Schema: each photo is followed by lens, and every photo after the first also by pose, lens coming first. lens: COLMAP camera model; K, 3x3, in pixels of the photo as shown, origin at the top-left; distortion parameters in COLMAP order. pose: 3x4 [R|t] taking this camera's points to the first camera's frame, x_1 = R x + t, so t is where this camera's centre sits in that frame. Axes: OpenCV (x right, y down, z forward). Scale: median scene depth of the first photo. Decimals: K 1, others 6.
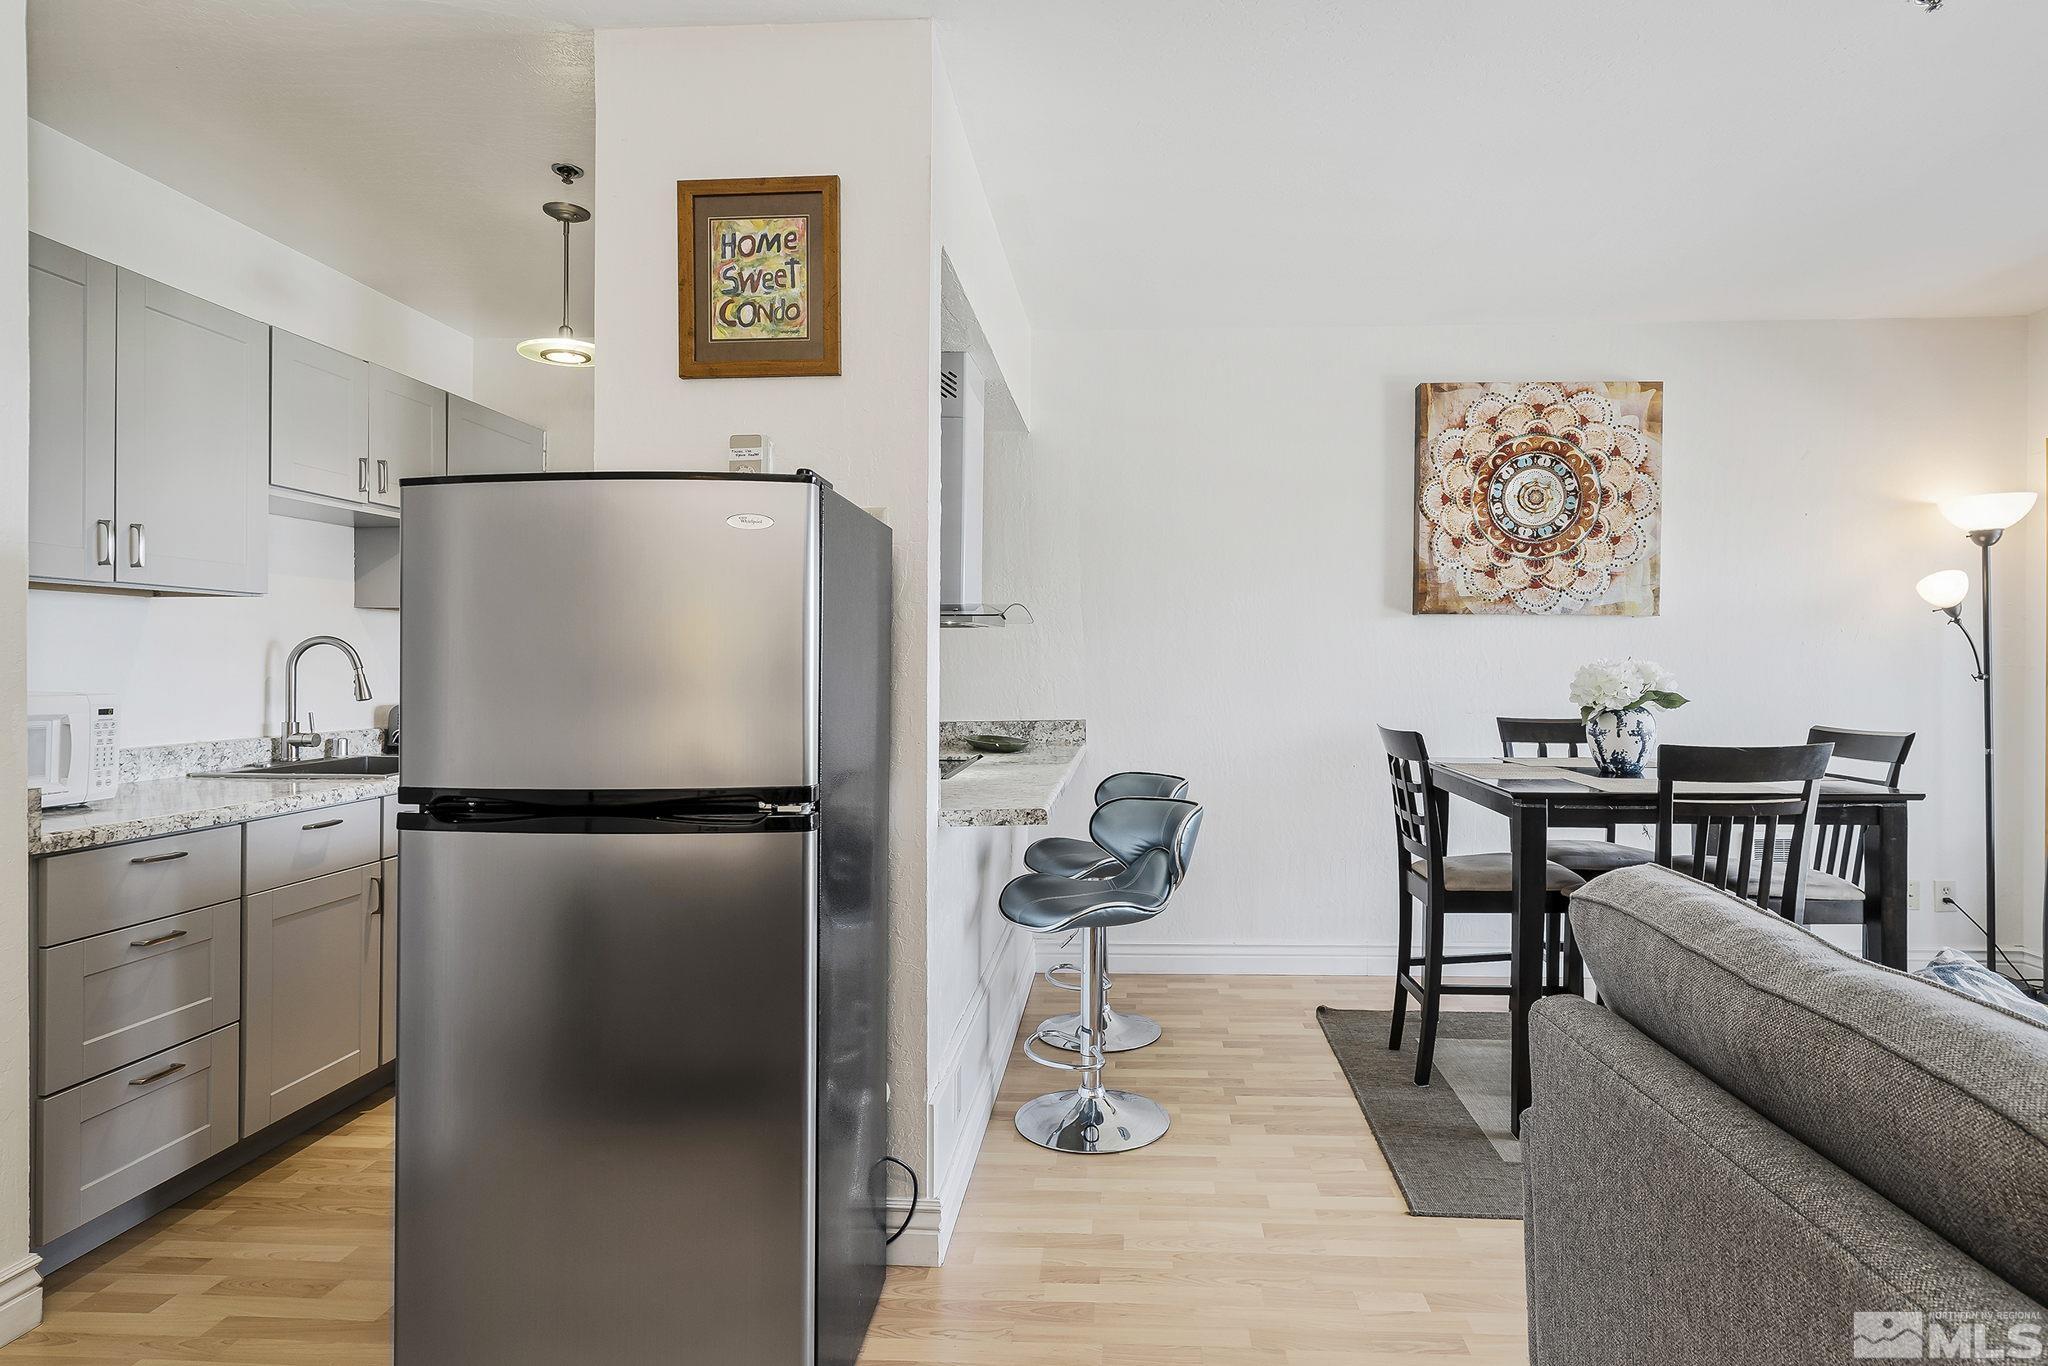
lens RADIAL K [[1074.6, 0, 1095.5], [0, 1074.6, 674.5], [0, 0, 1]] dist [-0.002112, 0.004790]
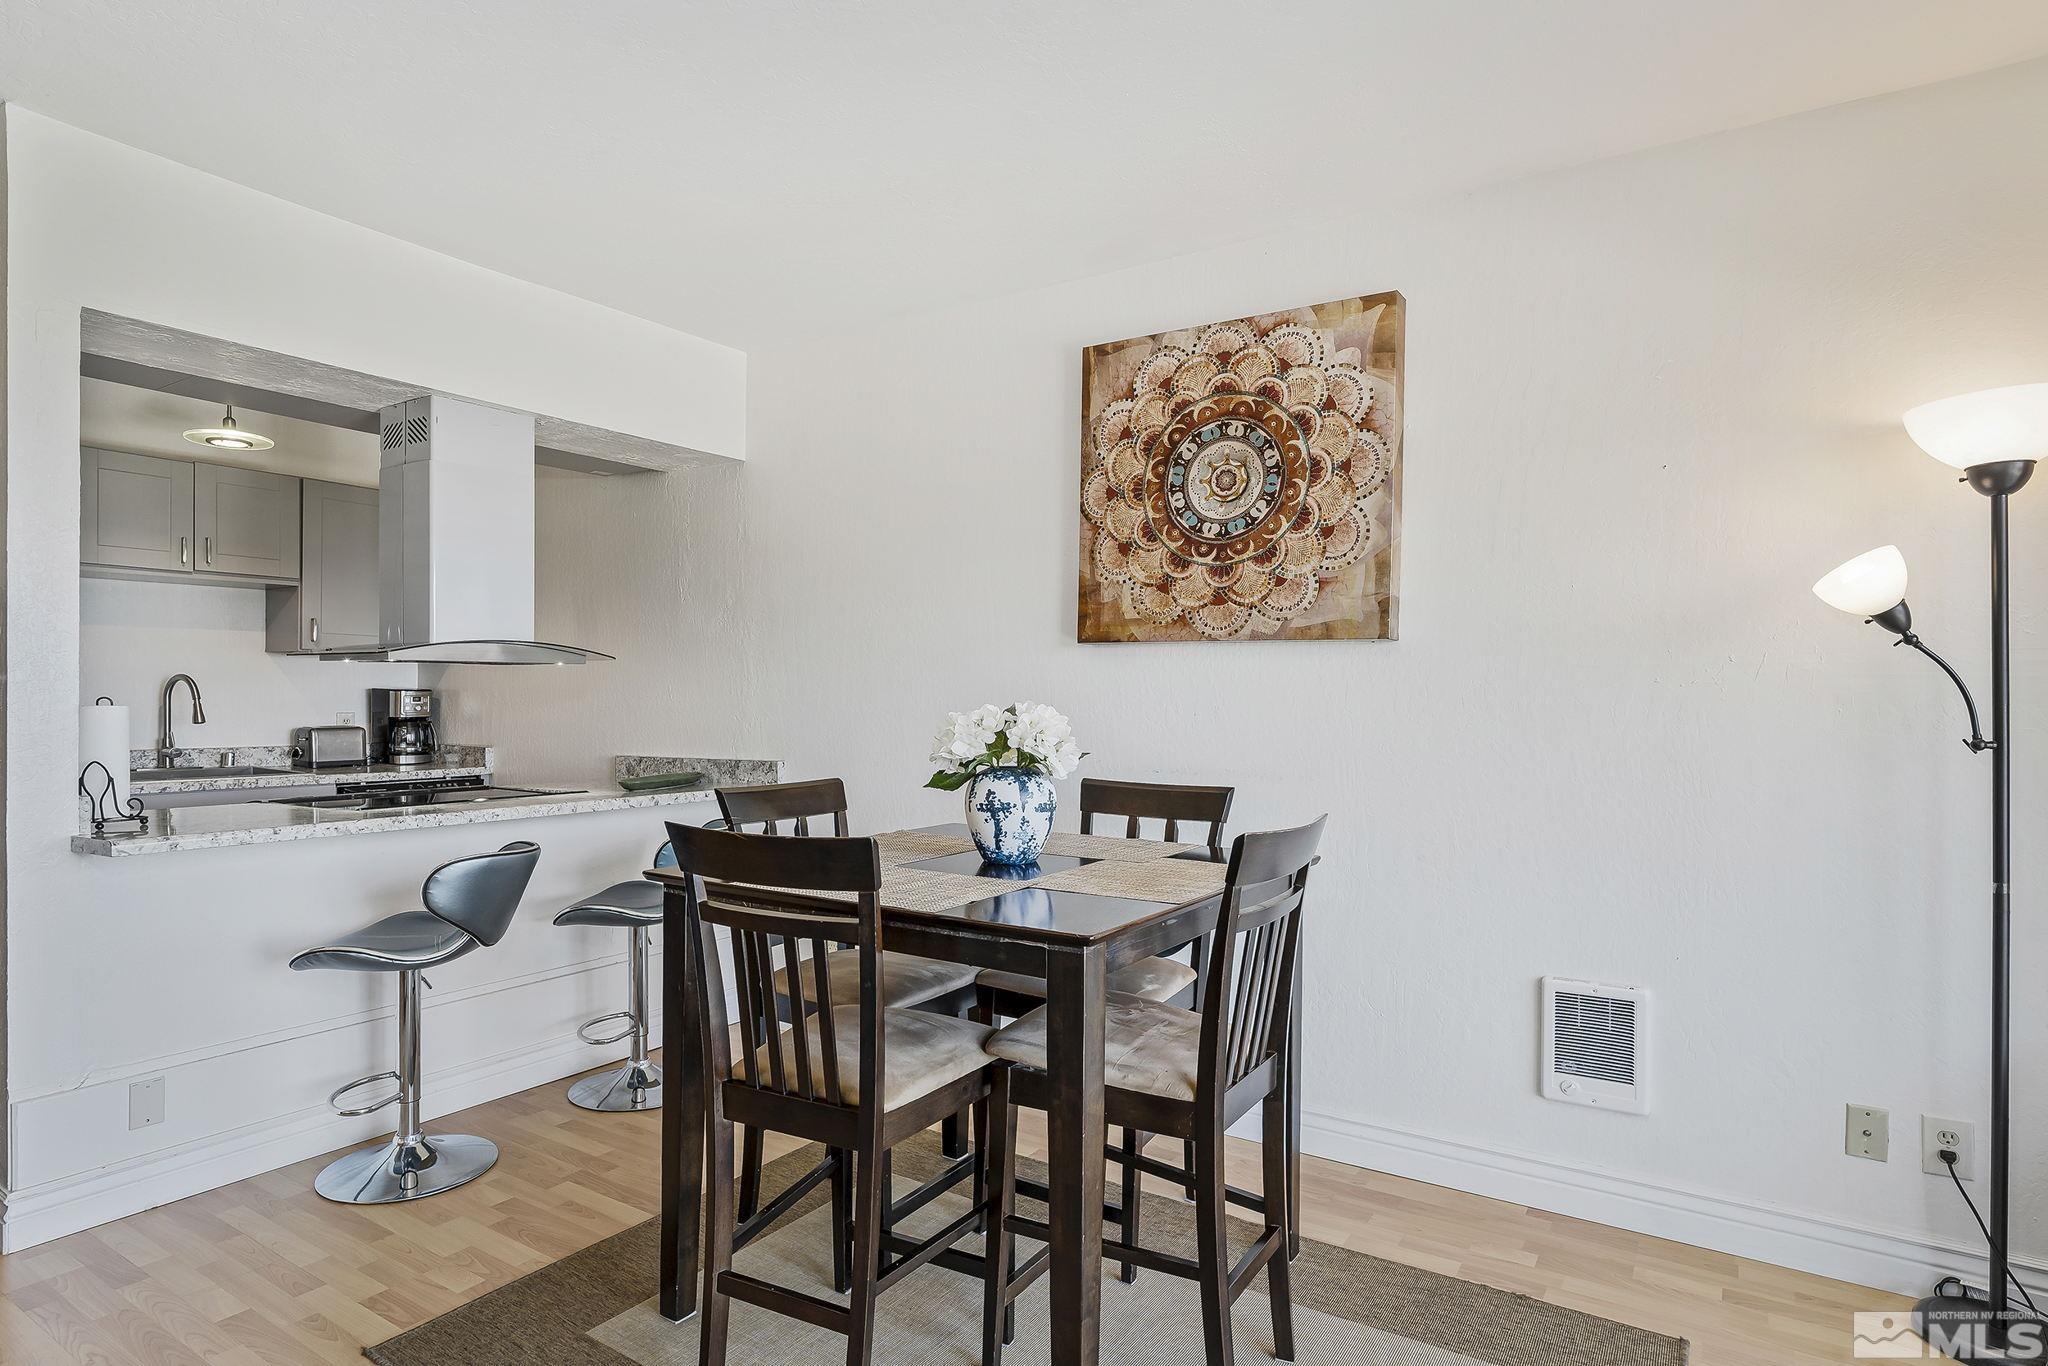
lens RADIAL K [[1074.6, 0, 1077.9], [0, 1074.6, 710.5], [0, 0, 1]] dist [-0.002112, 0.004790]
pose [[0.860372, 0.016515, -0.509398, 0.702020], [-0.011980, 0.999854, 0.012181, -0.016080], [0.509525, -0.004378, 0.860445, 0.320916]]
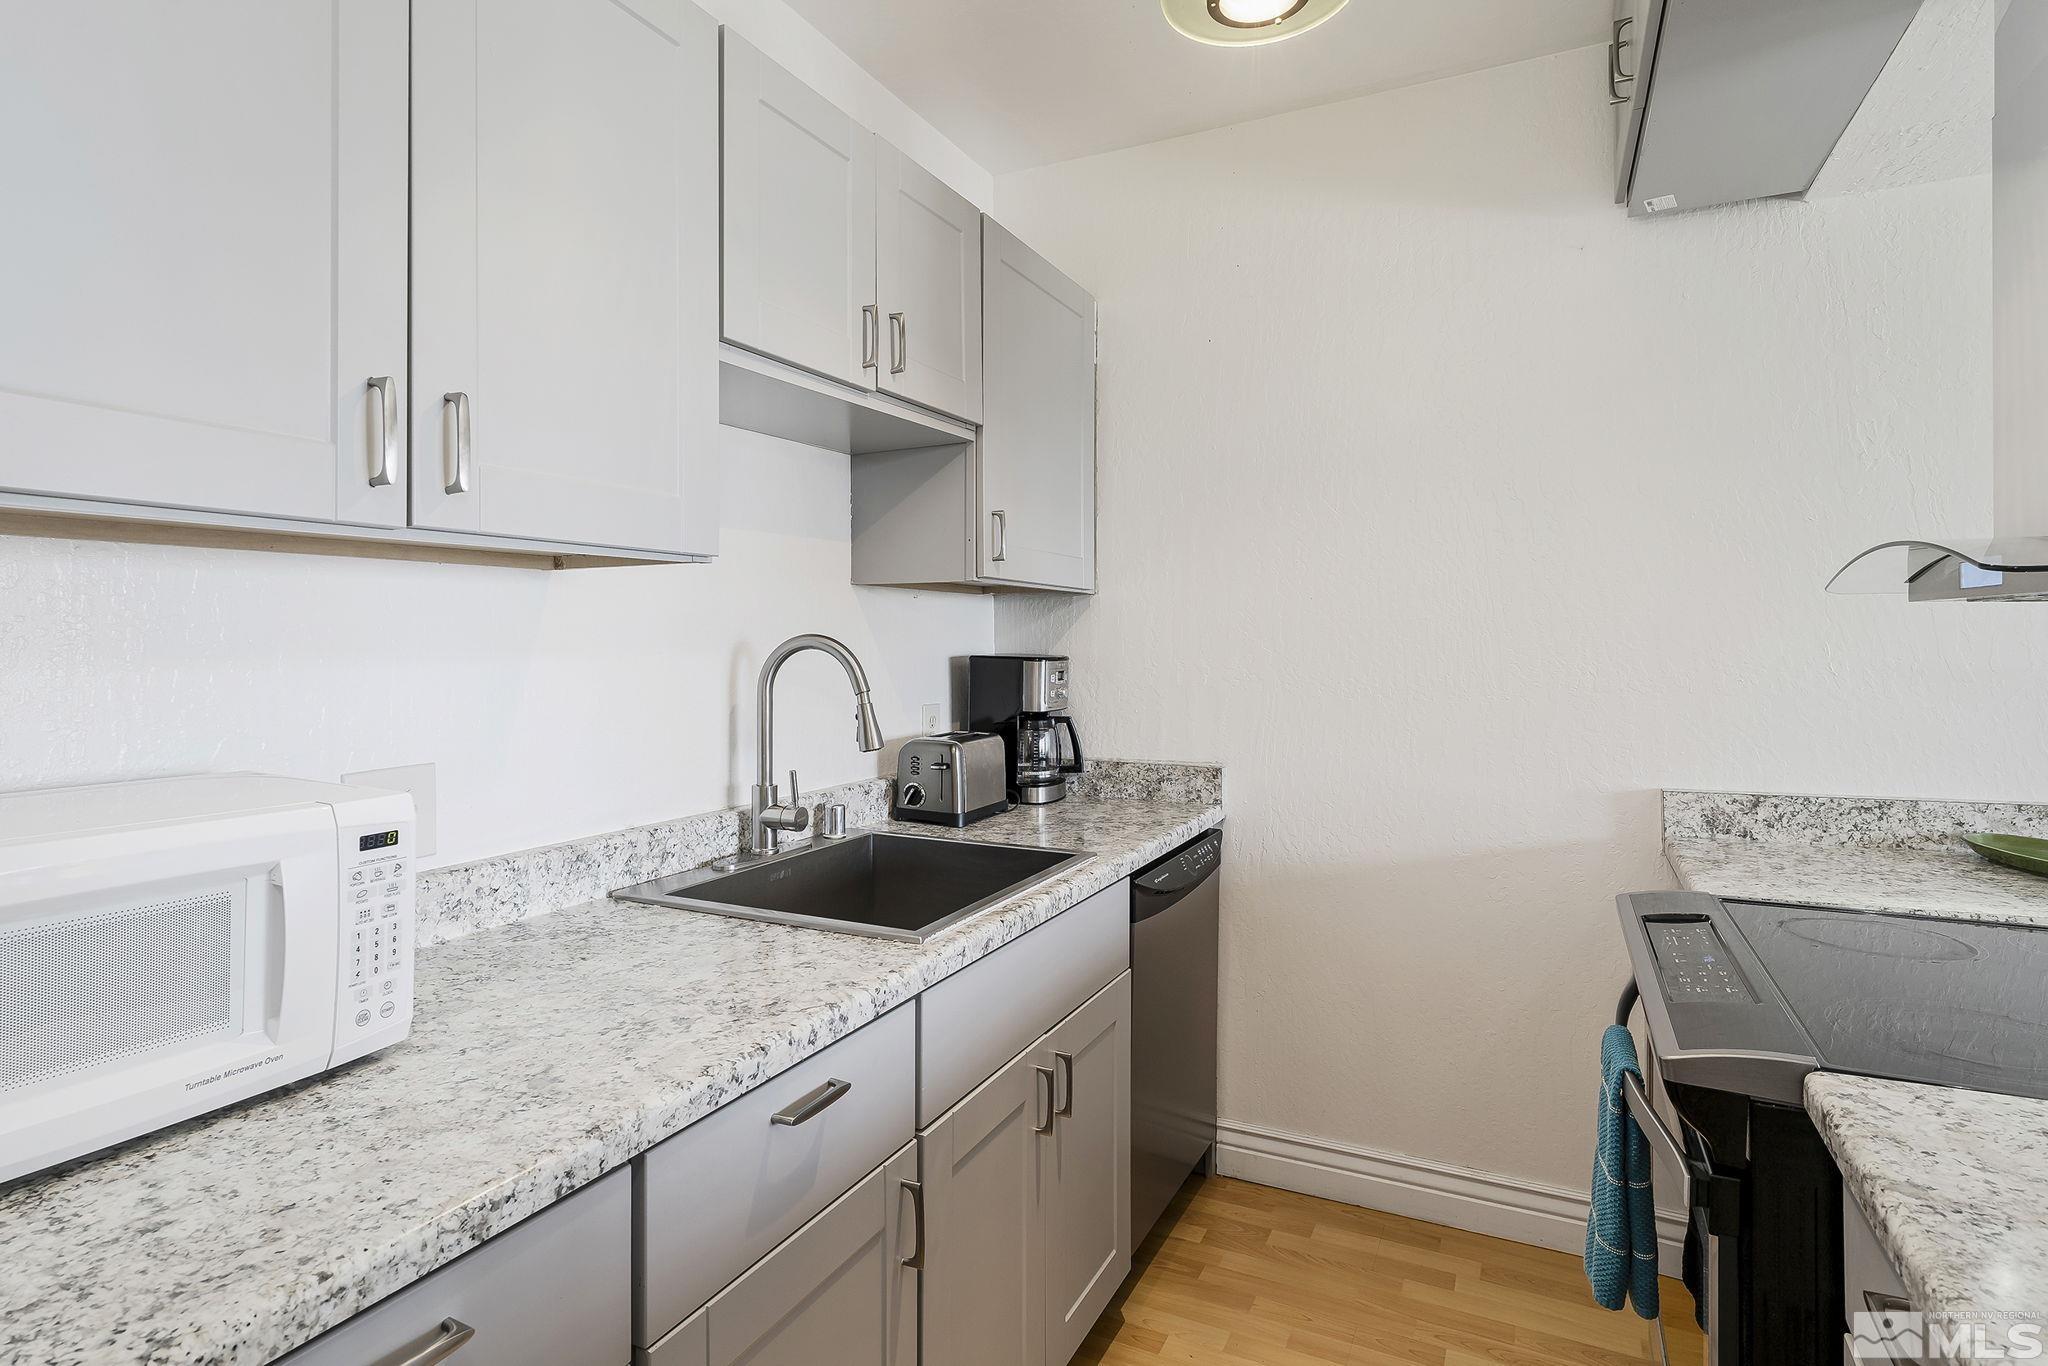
lens RADIAL K [[1074.6, 0, 1027.7], [0, 1074.6, 691.7], [0, 0, 1]] dist [-0.002112, 0.004790]
pose [[0.911883, 0.016567, -0.410115, -0.291012], [-0.000494, 0.999229, 0.039267, -0.021548], [0.410449, -0.035604, 0.911188, 0.404466]]
